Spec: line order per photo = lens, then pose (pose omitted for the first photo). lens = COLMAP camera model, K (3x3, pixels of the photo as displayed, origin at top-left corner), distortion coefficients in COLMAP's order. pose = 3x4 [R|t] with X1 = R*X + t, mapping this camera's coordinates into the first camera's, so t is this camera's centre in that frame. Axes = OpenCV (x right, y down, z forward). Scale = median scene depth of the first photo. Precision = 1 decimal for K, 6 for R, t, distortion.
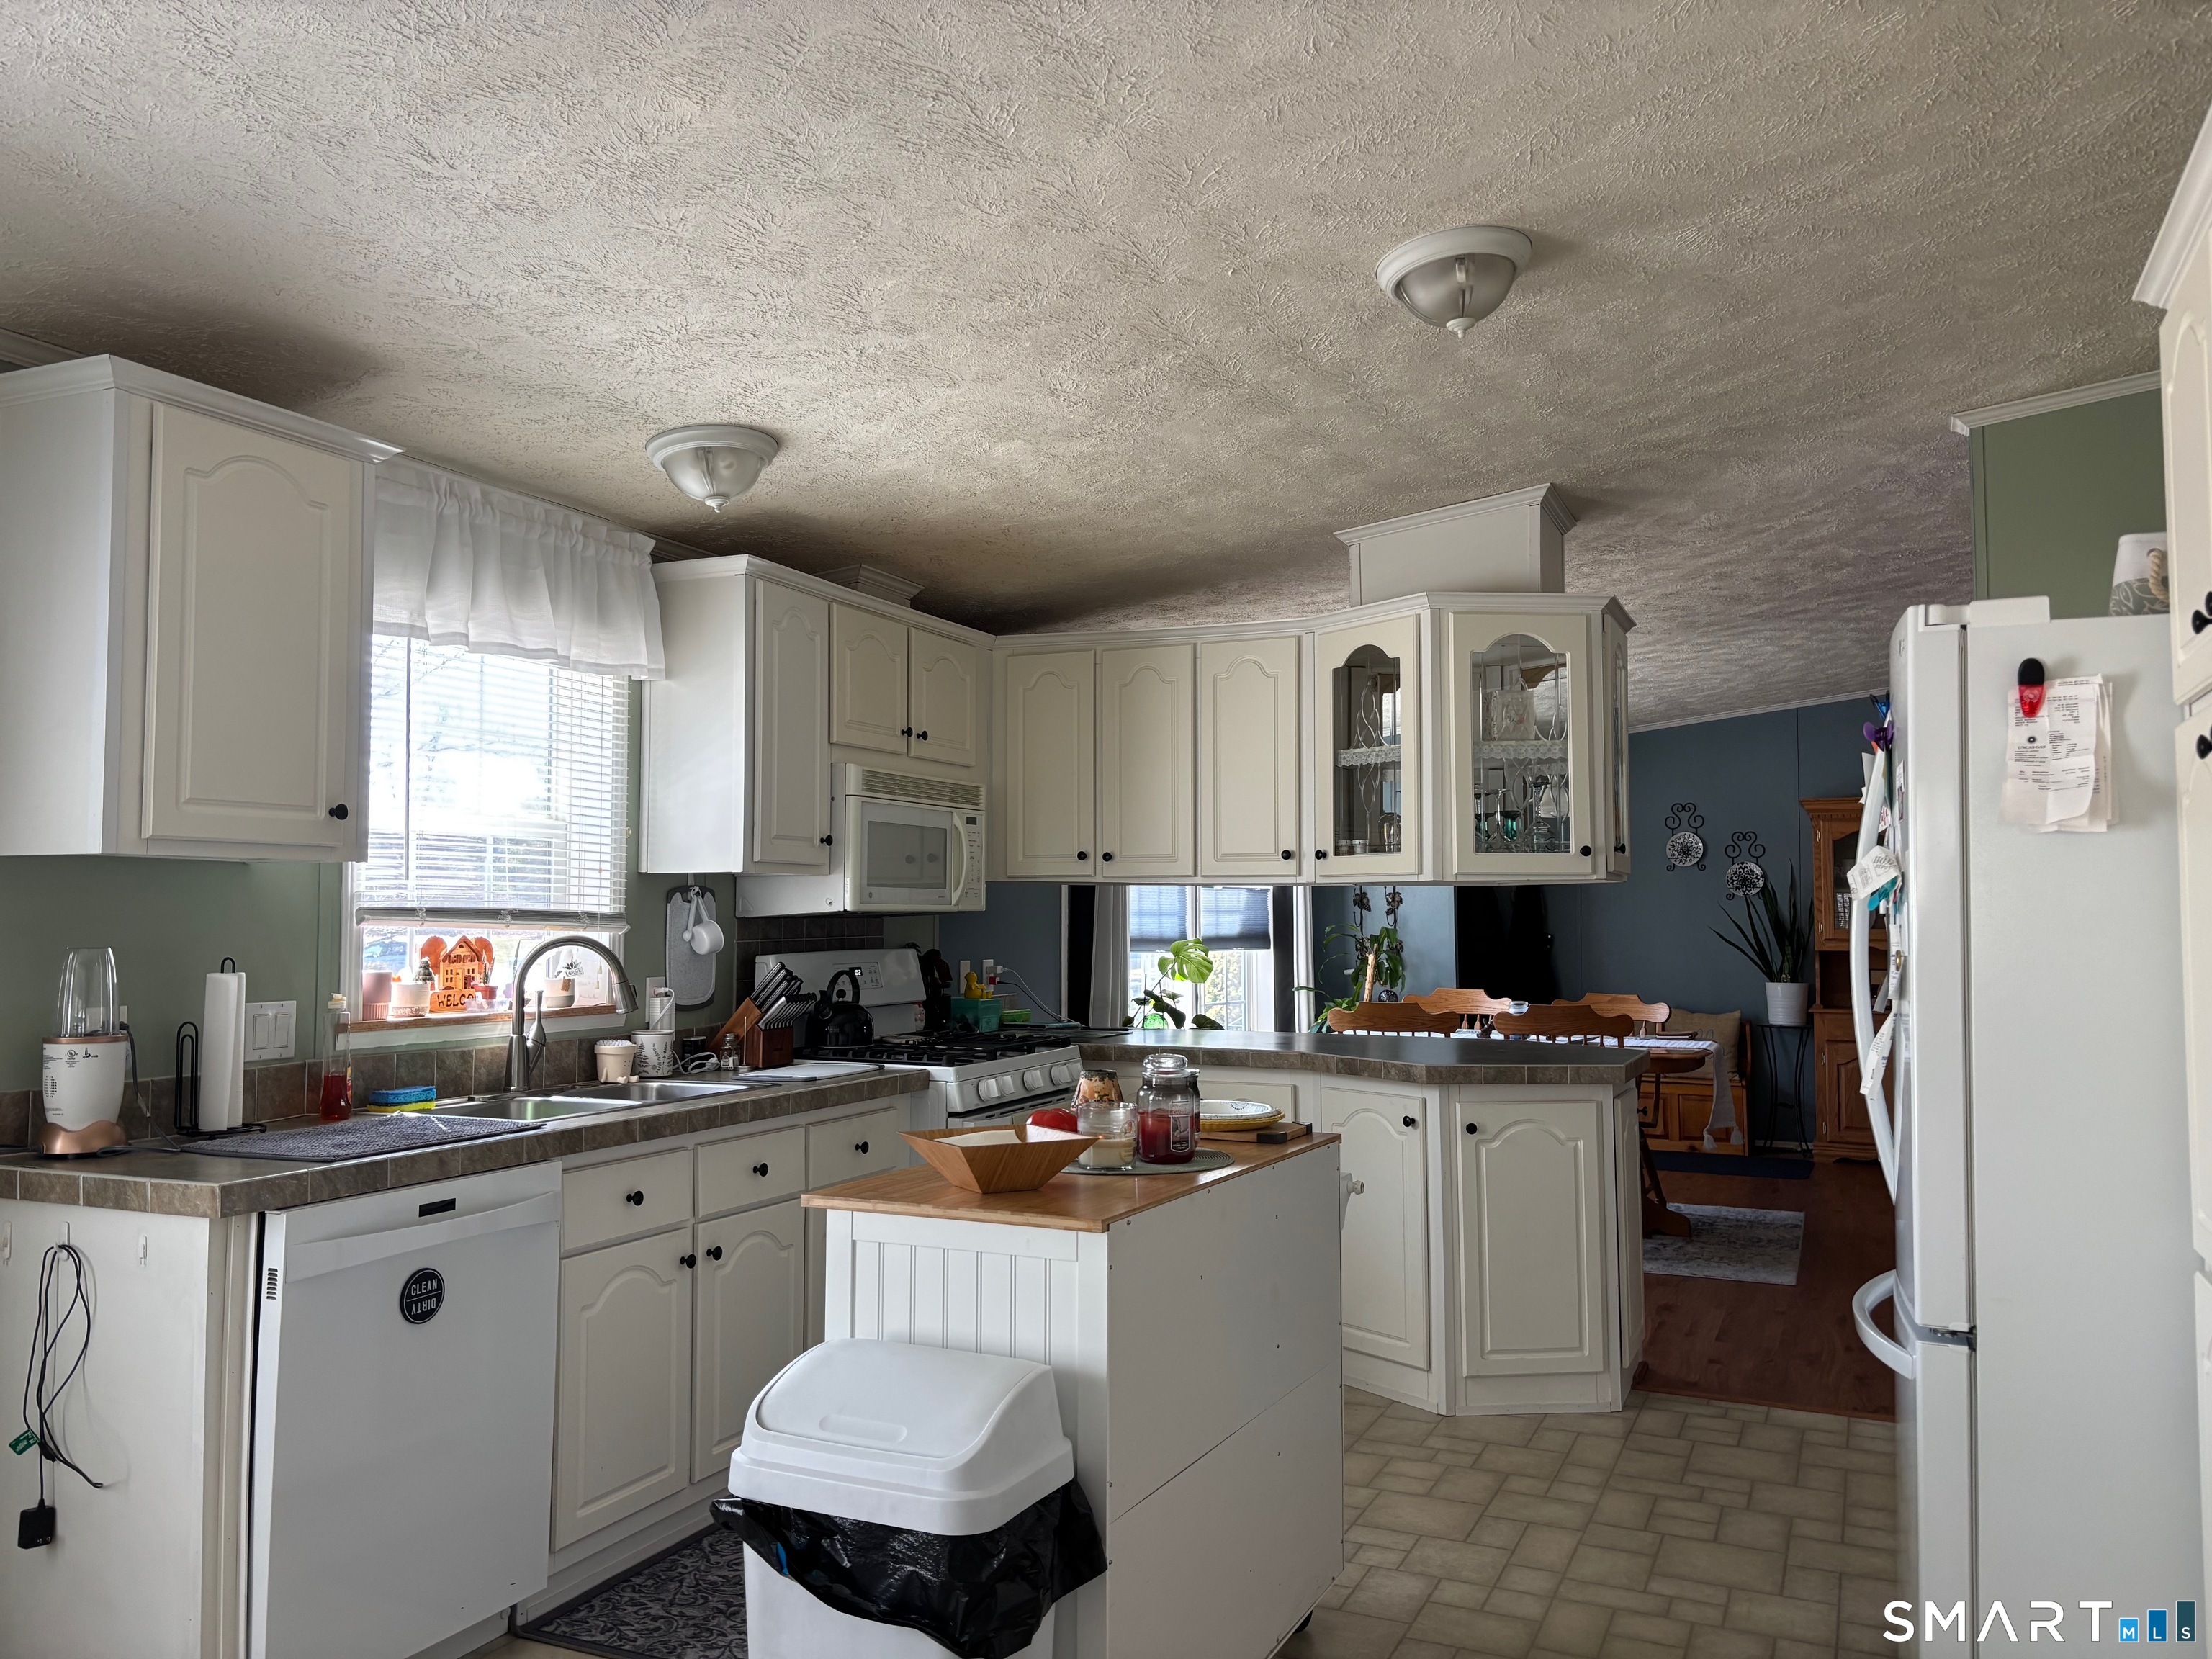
lens RADIAL K [[1664.5, 0, 1113.1], [0, 1664.5, 832.1], [0, 0, 1]] dist [0.037607, -0.015593]
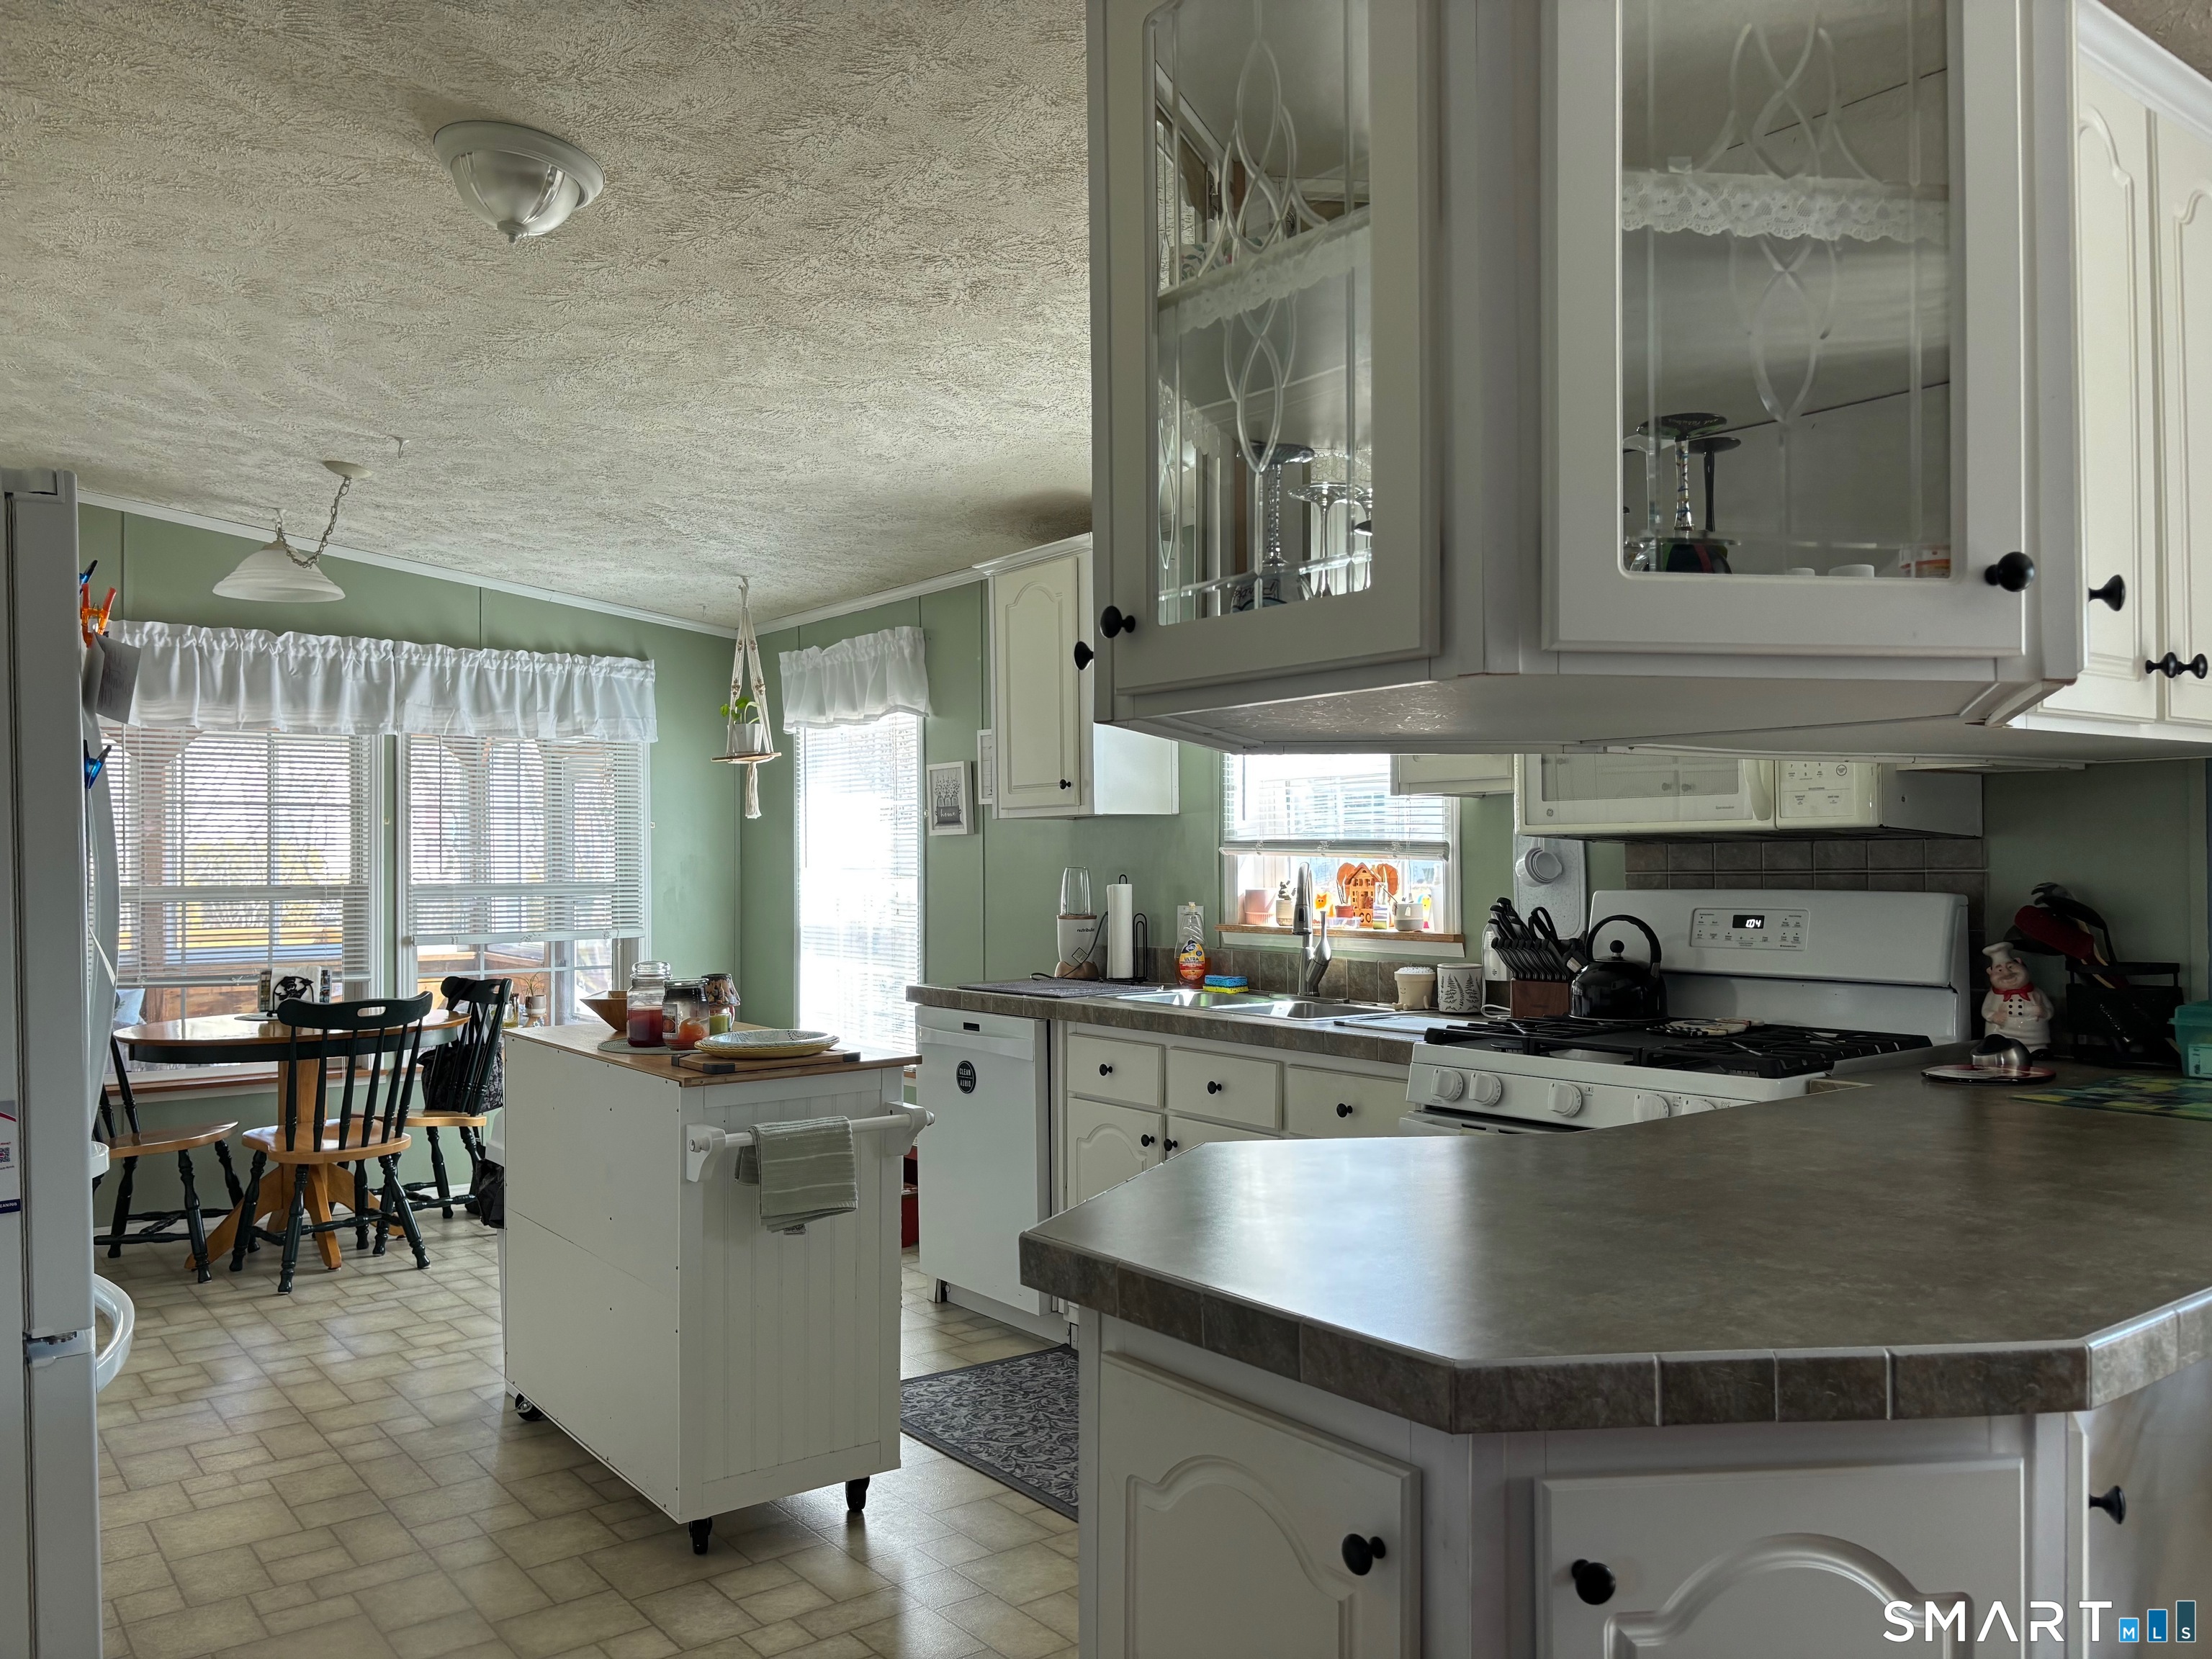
lens RADIAL K [[1664.5, 0, 1115.0], [0, 1664.5, 839.2], [0, 0, 1]] dist [0.037607, -0.015593]
pose [[-0.462778, -0.008703, -0.886431, 0.883483], [0.049813, 0.998117, -0.035806, 0.097054], [0.885073, -0.060726, -0.461473, 1.711341]]
